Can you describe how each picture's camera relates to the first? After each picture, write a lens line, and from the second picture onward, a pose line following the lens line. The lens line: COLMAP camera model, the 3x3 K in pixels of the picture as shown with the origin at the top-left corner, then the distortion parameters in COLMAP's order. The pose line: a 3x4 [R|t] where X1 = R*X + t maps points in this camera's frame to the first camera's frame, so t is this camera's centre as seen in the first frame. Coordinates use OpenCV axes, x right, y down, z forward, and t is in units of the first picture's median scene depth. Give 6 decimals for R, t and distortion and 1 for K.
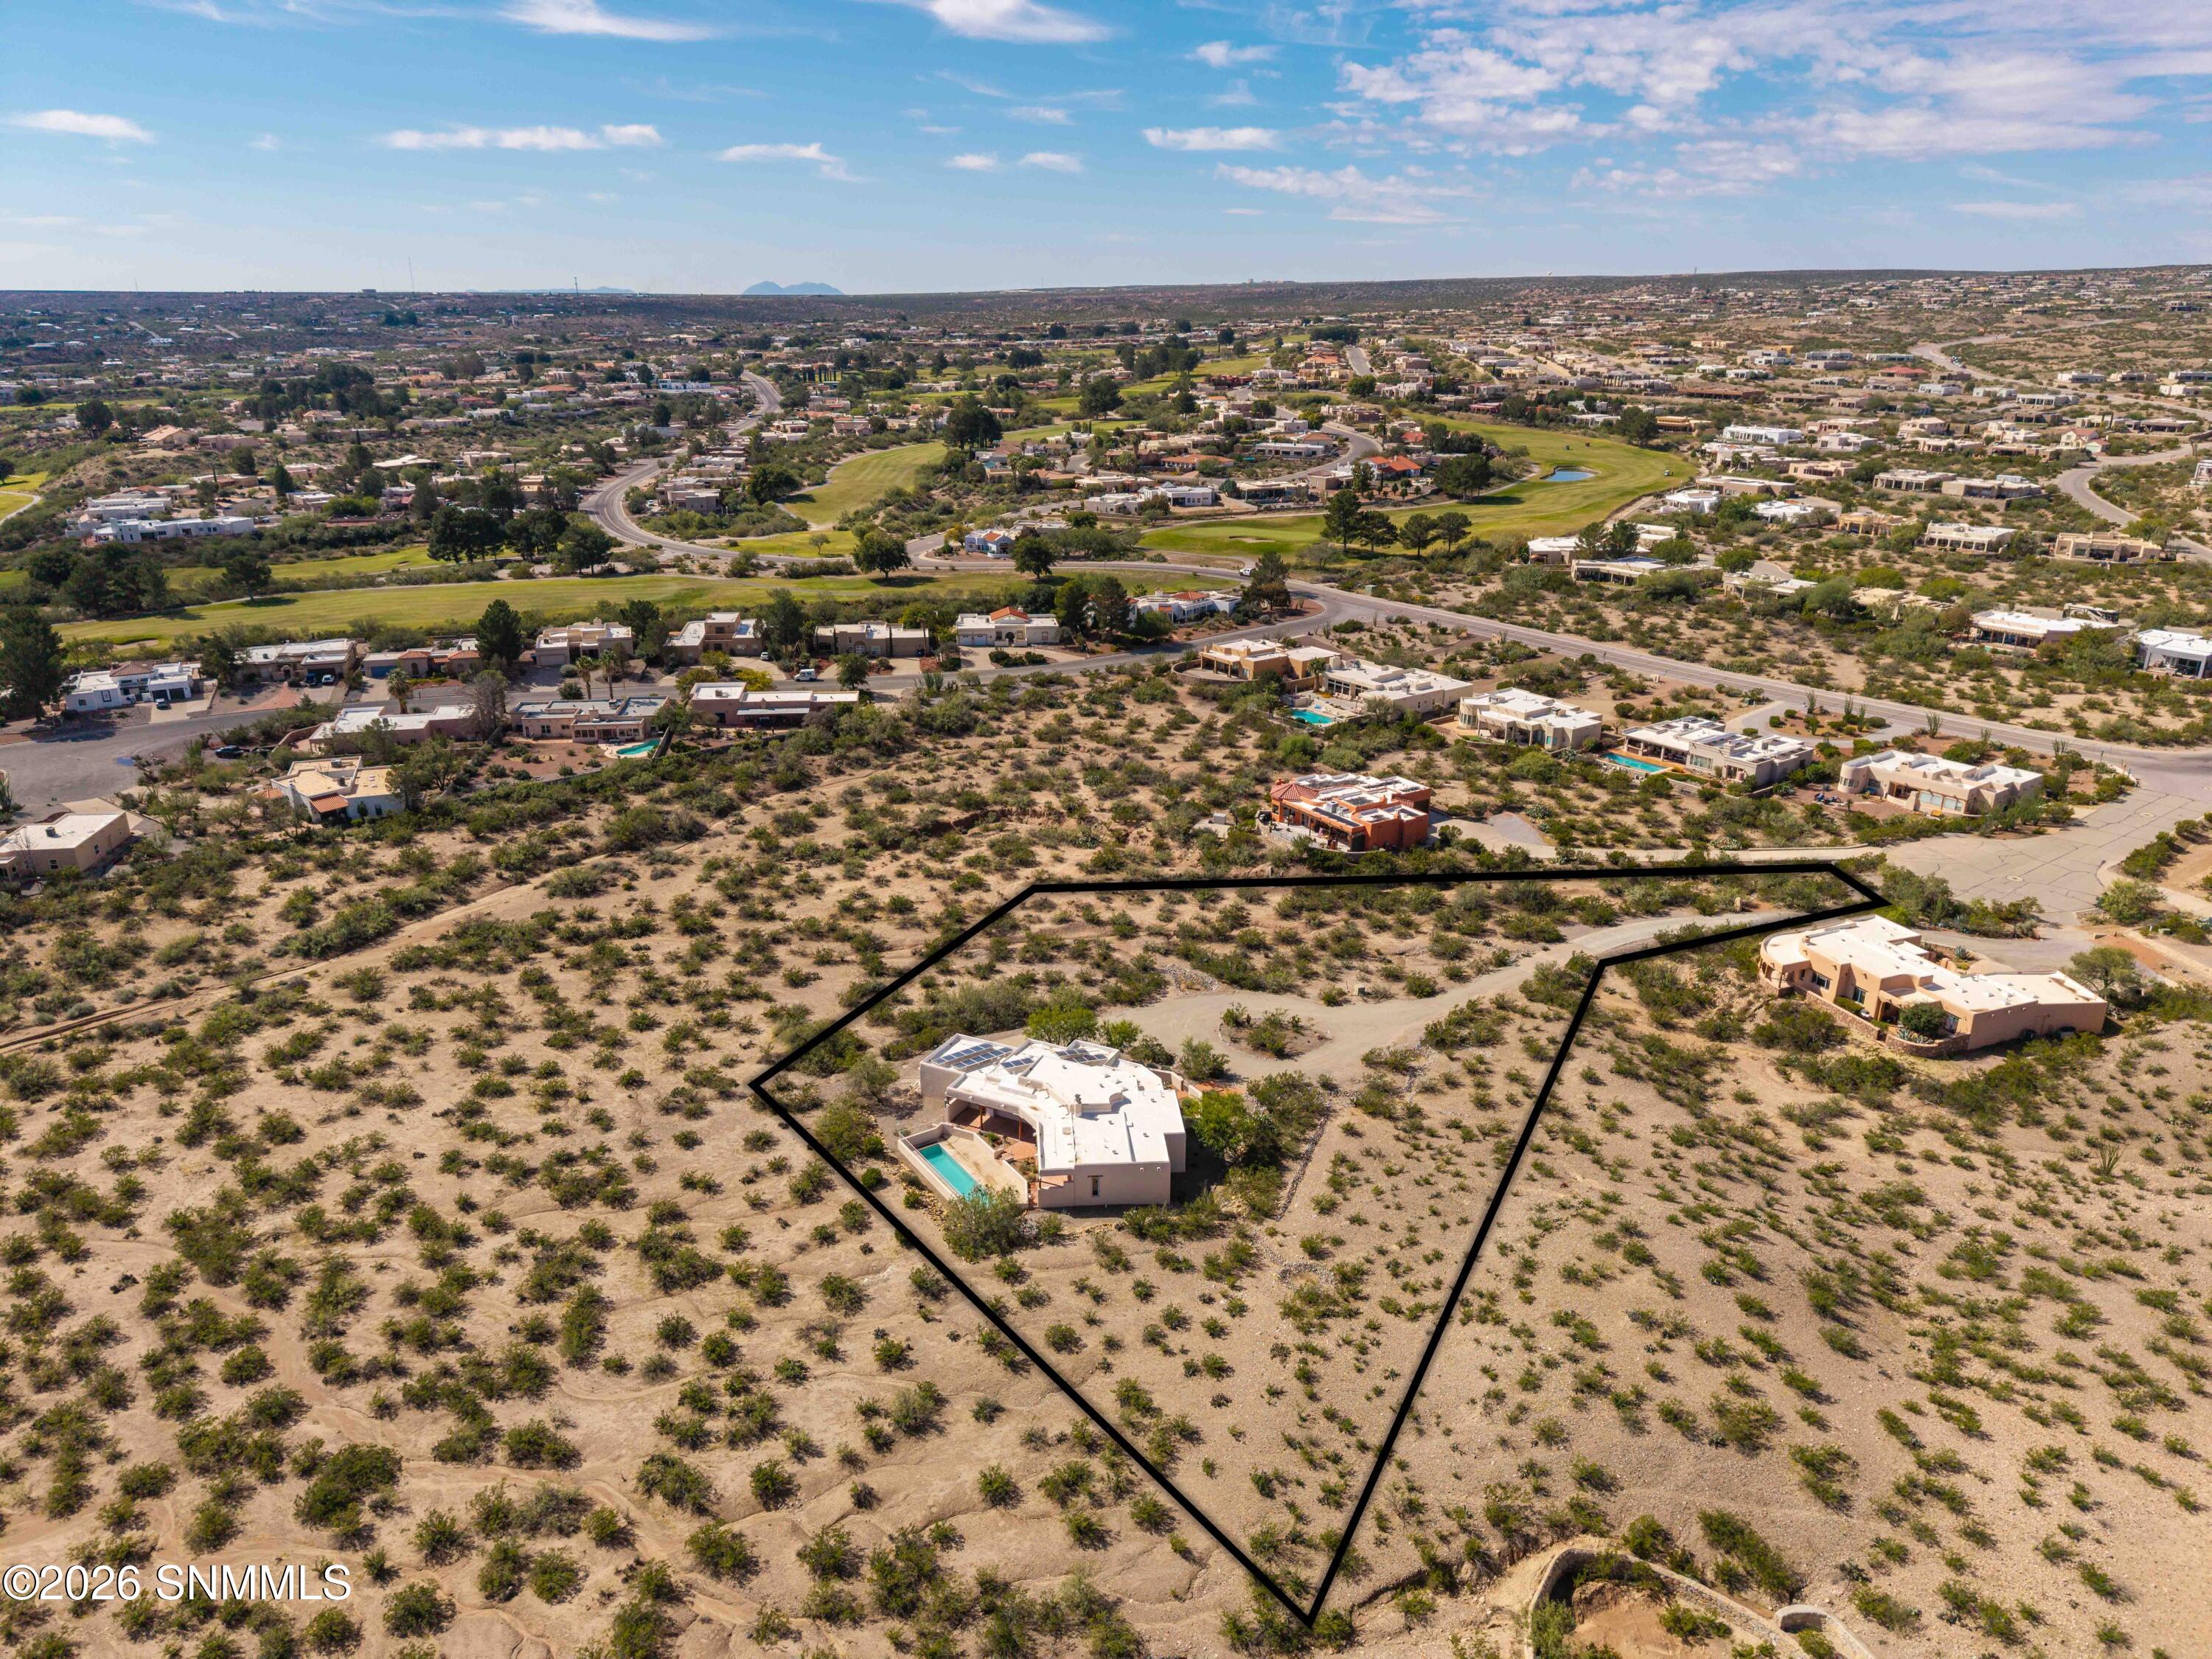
lens RADIAL K [[1497.2, 0, 1106.0], [0, 1497.2, 829.5], [0, 0, 1]] dist [-0.000839, -0.010731]
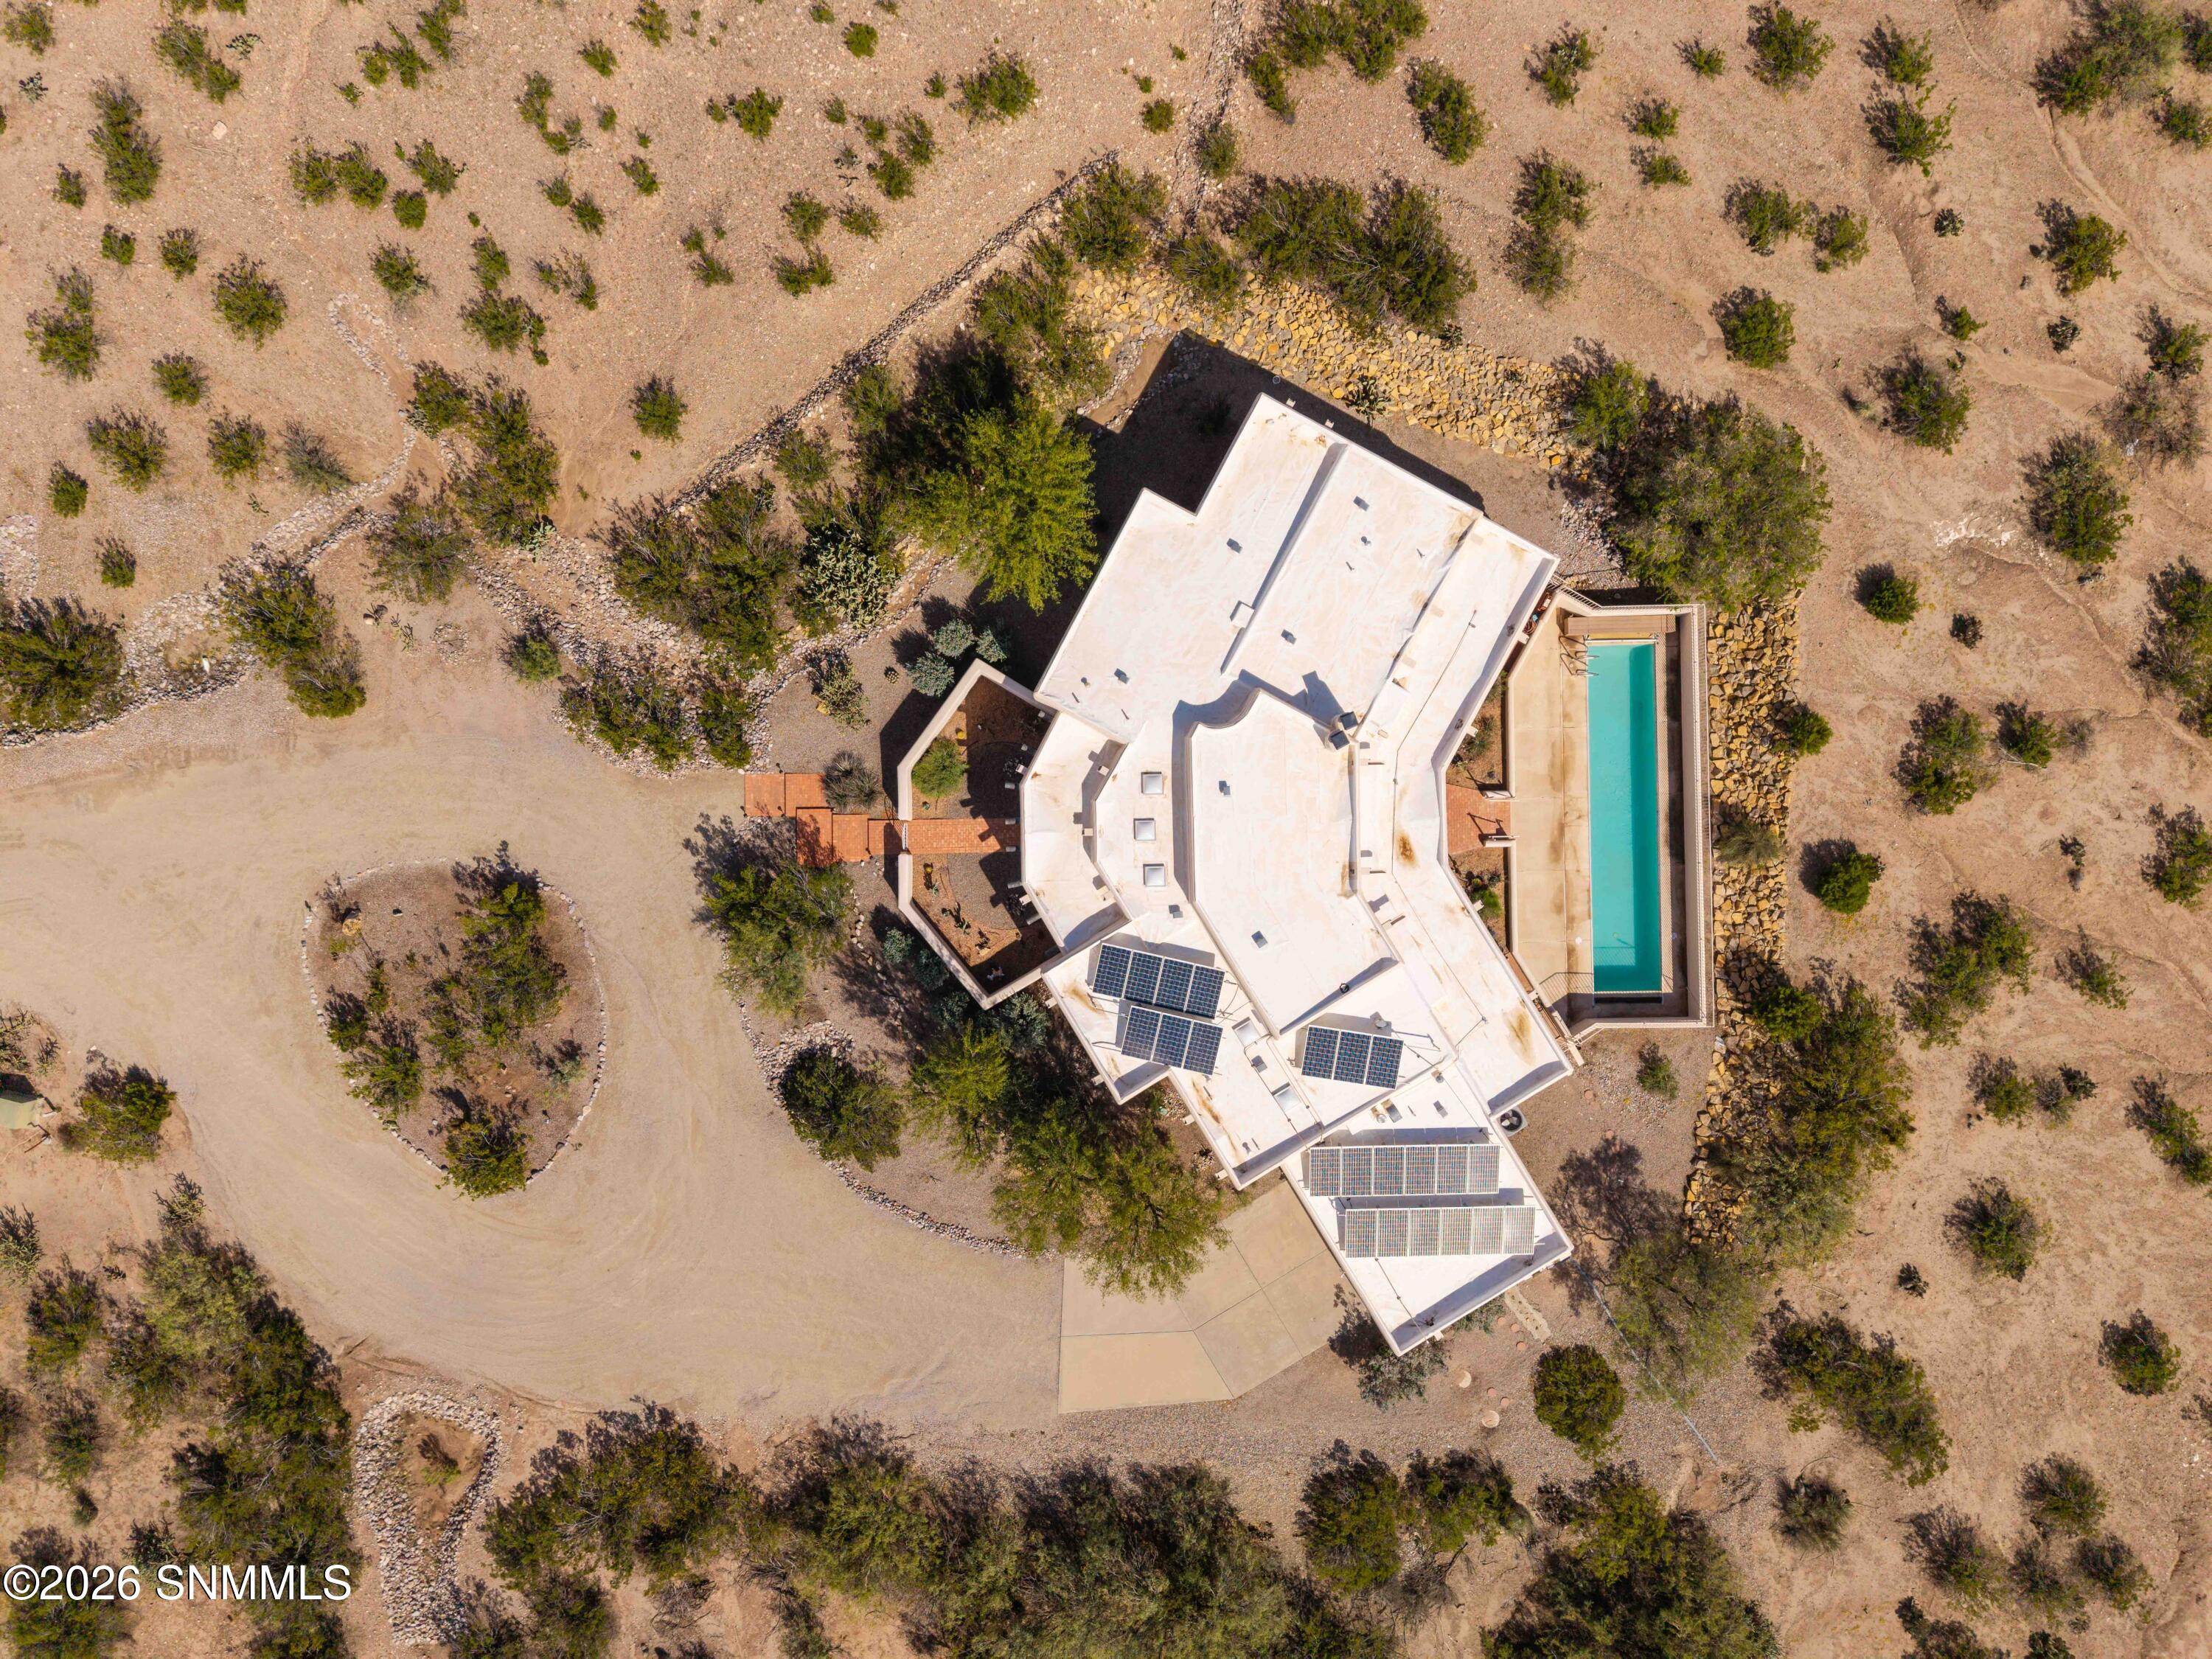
lens RADIAL K [[1497.2, 0, 1106.0], [0, 1497.2, 829.5], [0, 0, 1]] dist [-0.000839, -0.010731]
pose [[-0.840053, -0.542048, -0.022235, 0.022127], [0.151355, -0.273530, 0.949881, -0.164302], [-0.520963, 0.794585, 0.311821, 0.899391]]
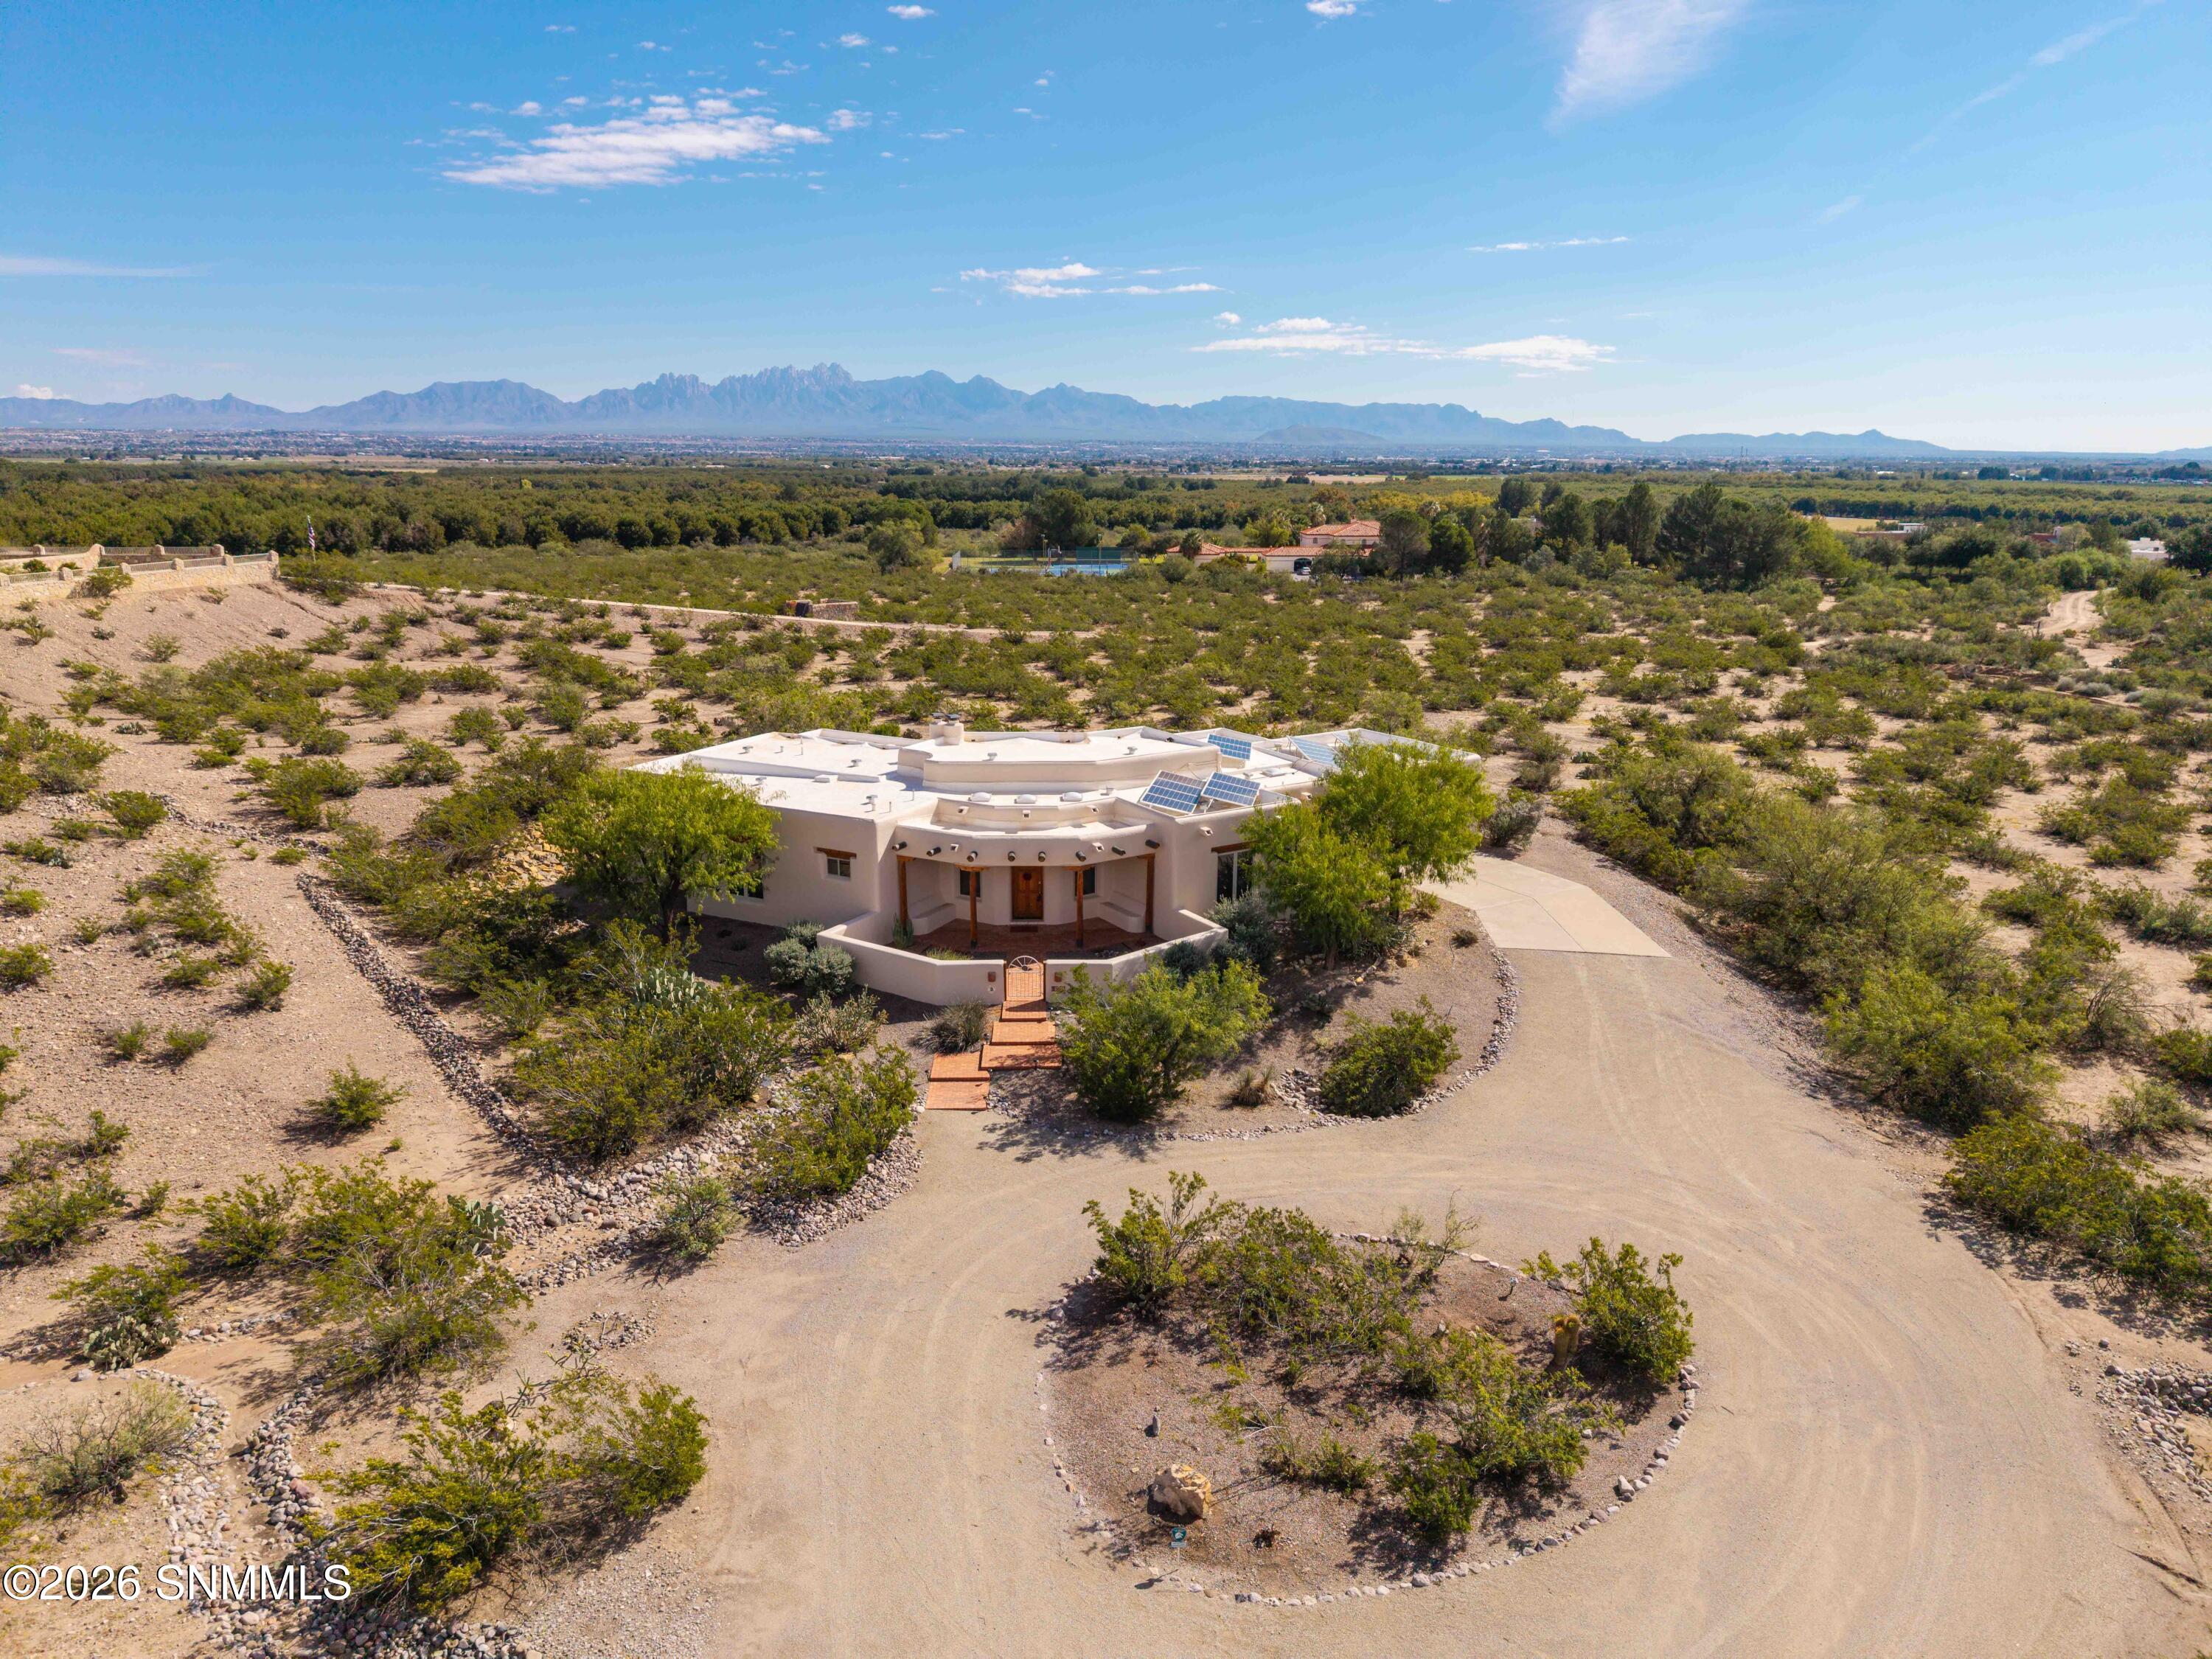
lens RADIAL K [[1497.2, 0, 1106.0], [0, 1497.2, 829.5], [0, 0, 1]] dist [-0.000839, -0.010731]
pose [[-0.523299, 0.196392, -0.829210, 0.285112], [-0.280080, 0.879380, 0.385027, 0.032739], [0.804807, 0.433729, -0.405173, 1.161499]]
